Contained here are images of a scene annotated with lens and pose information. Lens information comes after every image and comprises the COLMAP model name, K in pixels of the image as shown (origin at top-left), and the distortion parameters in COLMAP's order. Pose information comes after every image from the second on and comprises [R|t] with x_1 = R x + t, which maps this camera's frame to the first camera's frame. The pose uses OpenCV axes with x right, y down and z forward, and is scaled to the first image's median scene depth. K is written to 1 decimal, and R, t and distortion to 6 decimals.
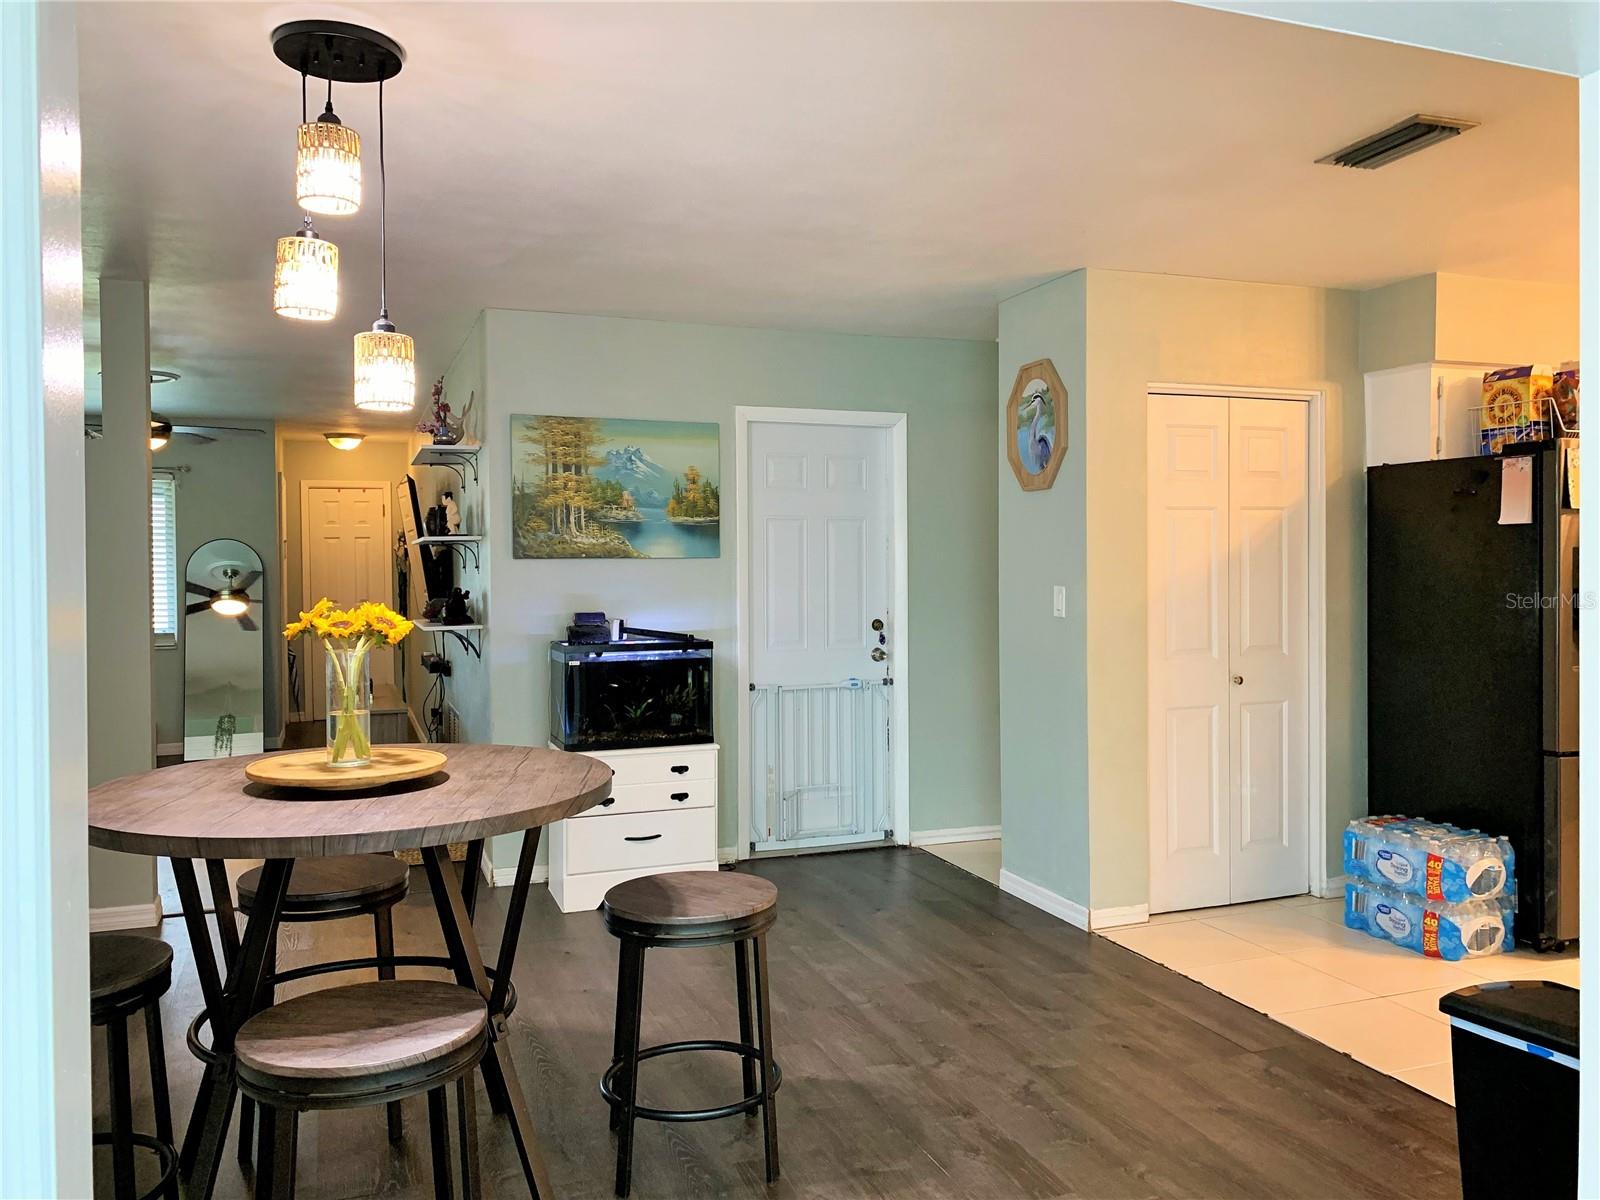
lens RADIAL K [[1205.0, 0, 805.2], [0, 1205.0, 573.0], [0, 0, 1]] dist [-0.000537, -0.008859]
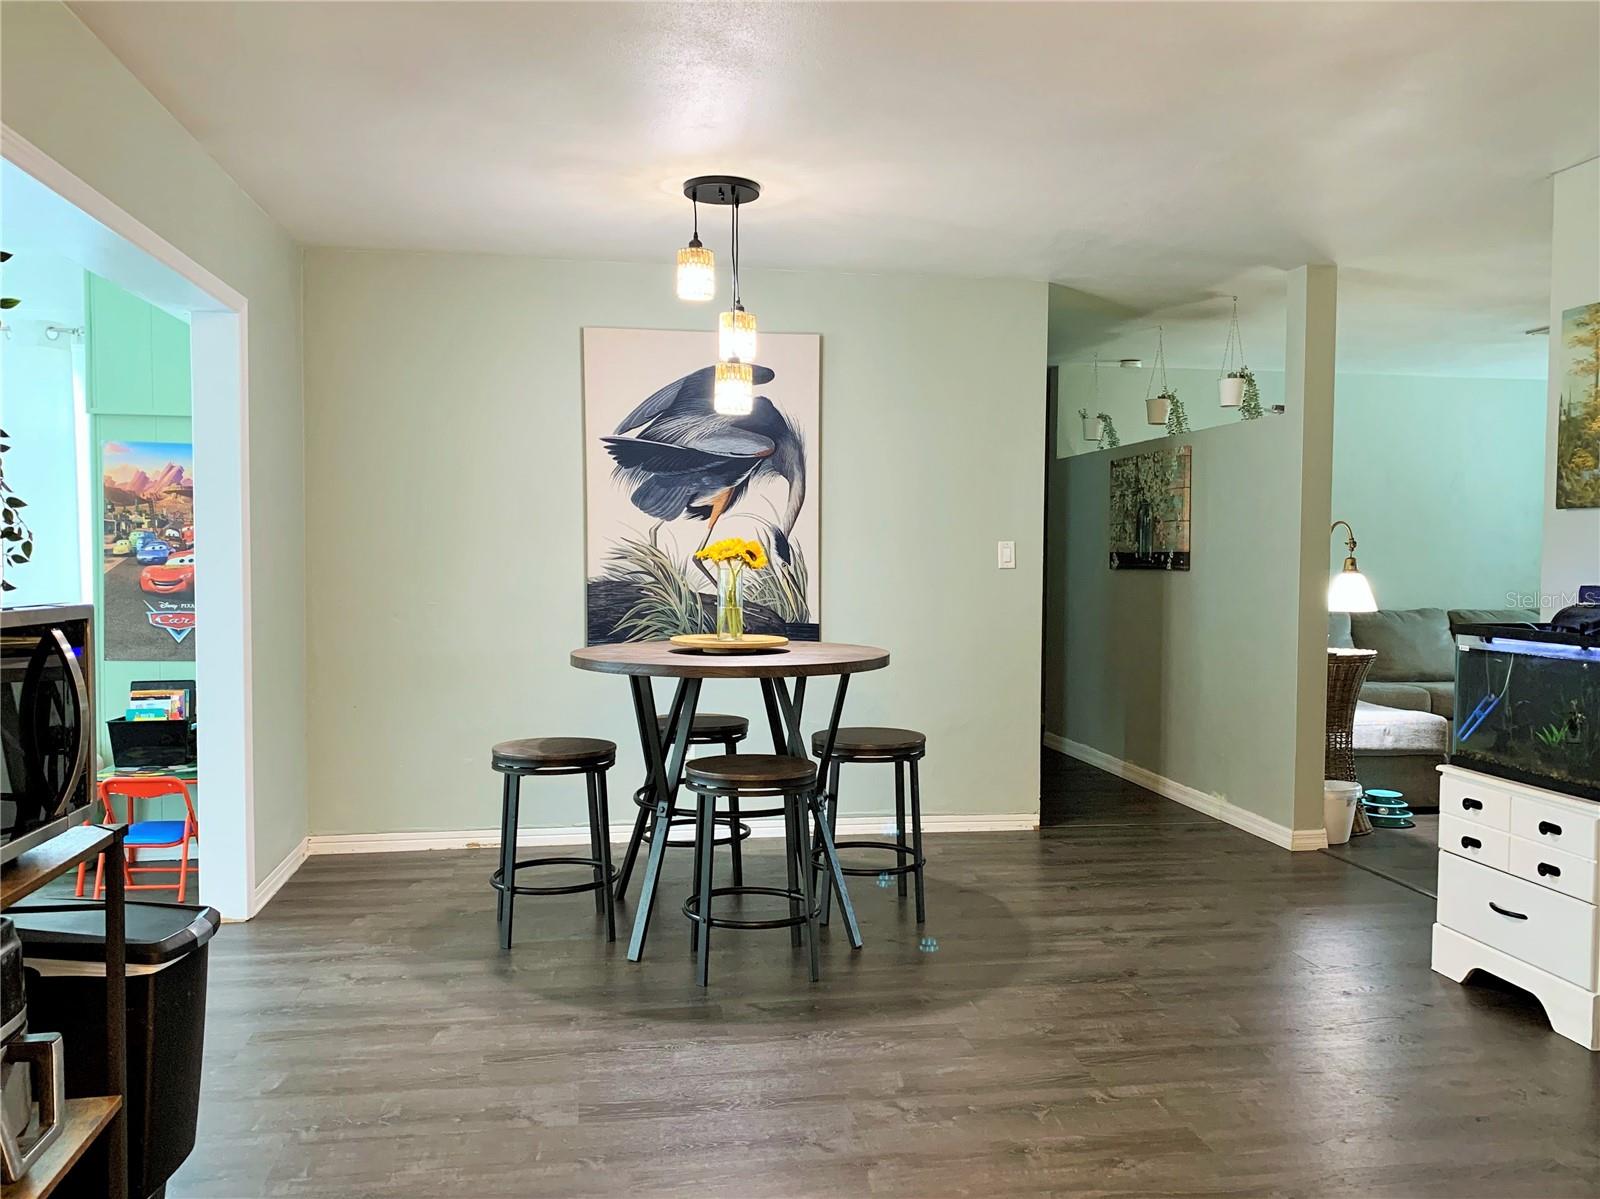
lens RADIAL K [[1313.8, 0, 800.0], [0, 1313.8, 599.5], [0, 0, 1]] dist [-0.003133, -0.003356]
pose [[-0.197466, 0.043613, -0.979339, 0.660375], [-0.020028, 0.998622, 0.048511, 0.014105], [0.980105, 0.029194, -0.196321, 0.739834]]
